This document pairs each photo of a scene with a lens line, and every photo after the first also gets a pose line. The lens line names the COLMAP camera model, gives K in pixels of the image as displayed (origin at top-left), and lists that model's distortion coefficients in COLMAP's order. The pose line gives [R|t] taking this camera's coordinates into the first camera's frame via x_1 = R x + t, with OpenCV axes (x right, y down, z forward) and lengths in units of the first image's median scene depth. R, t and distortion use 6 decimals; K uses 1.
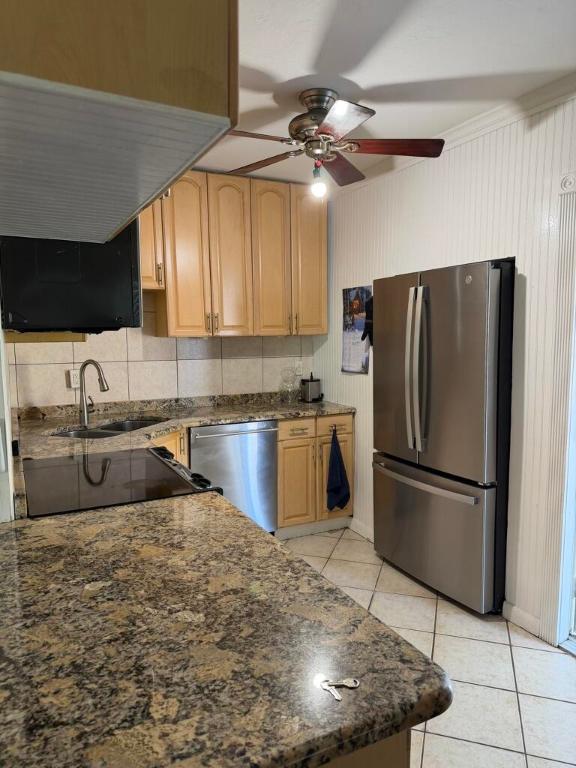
lens RADIAL K [[541.1, 0, 291.9], [0, 541.1, 389.3], [0, 0, 1]] dist [0.057068, -0.061084]
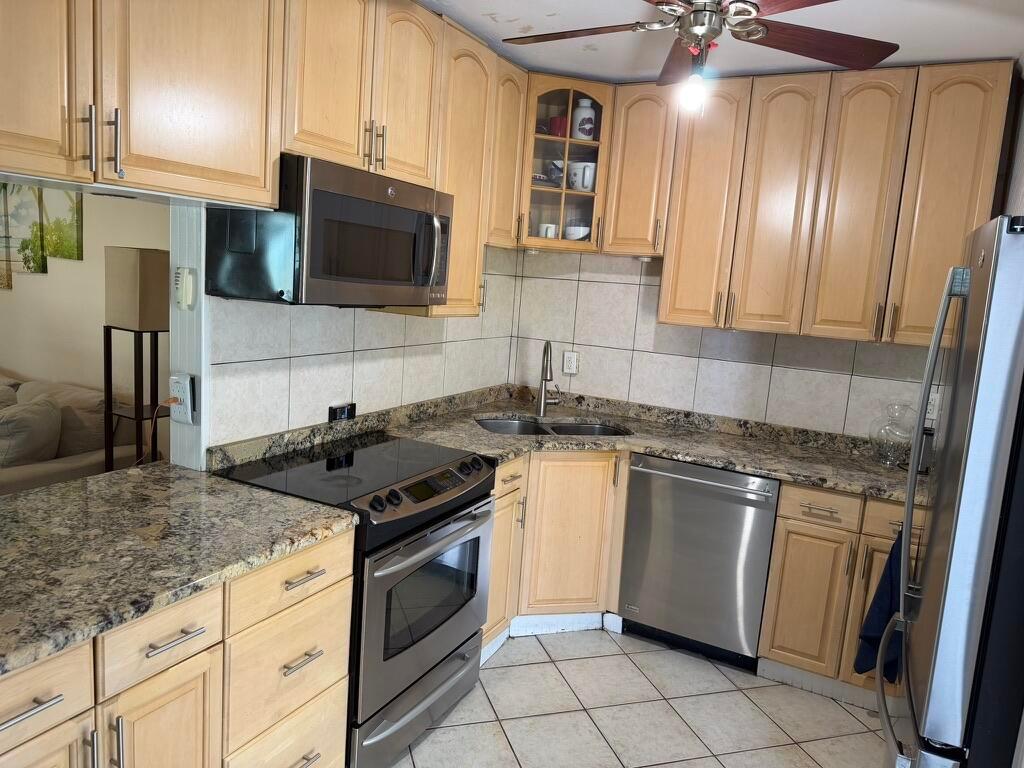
lens RADIAL K [[721.5, 0, 491.8], [0, 721.5, 381.6], [0, 0, 1]] dist [0.057068, -0.061084]
pose [[0.554595, 0.167554, -0.815077, 0.468939], [-0.160645, 0.982650, 0.092695, -0.079152], [0.816466, 0.079530, 0.571890, 0.307272]]
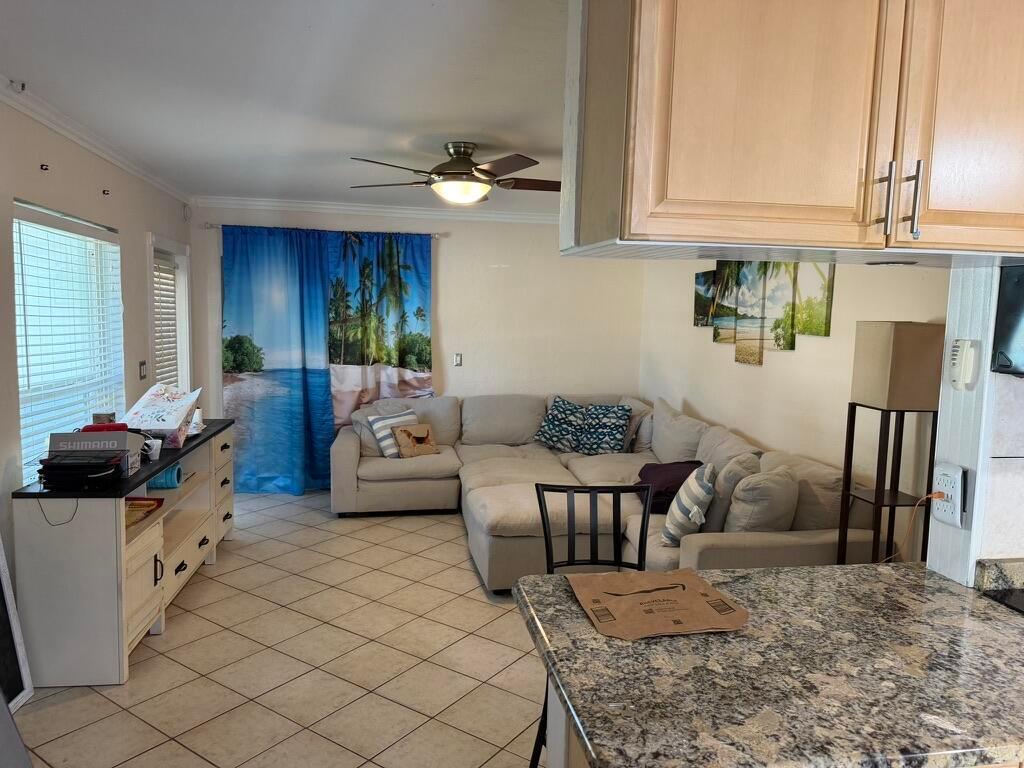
lens RADIAL K [[721.5, 0, 516.8], [0, 721.5, 388.3], [0, 0, 1]] dist [0.057068, -0.061084]
pose [[-0.293137, 0.095144, -0.951324, 0.390304], [-0.126282, 0.982465, 0.137171, -0.071403], [0.947694, 0.160345, -0.275982, 0.284582]]
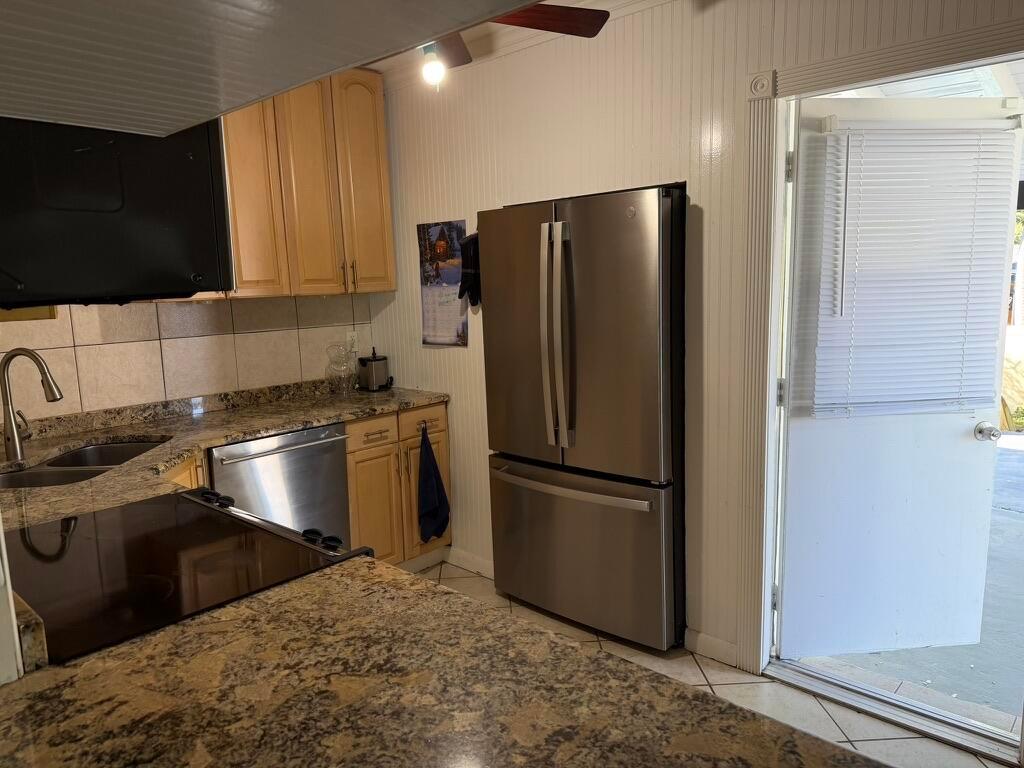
lens RADIAL K [[721.5, 0, 511.1], [0, 721.5, 385.5], [0, 0, 1]] dist [0.057068, -0.061084]
pose [[0.939796, -0.075038, 0.333397, -0.140165], [0.063452, 0.996946, 0.045521, -0.017250], [-0.335795, -0.021626, 0.941687, 0.099753]]
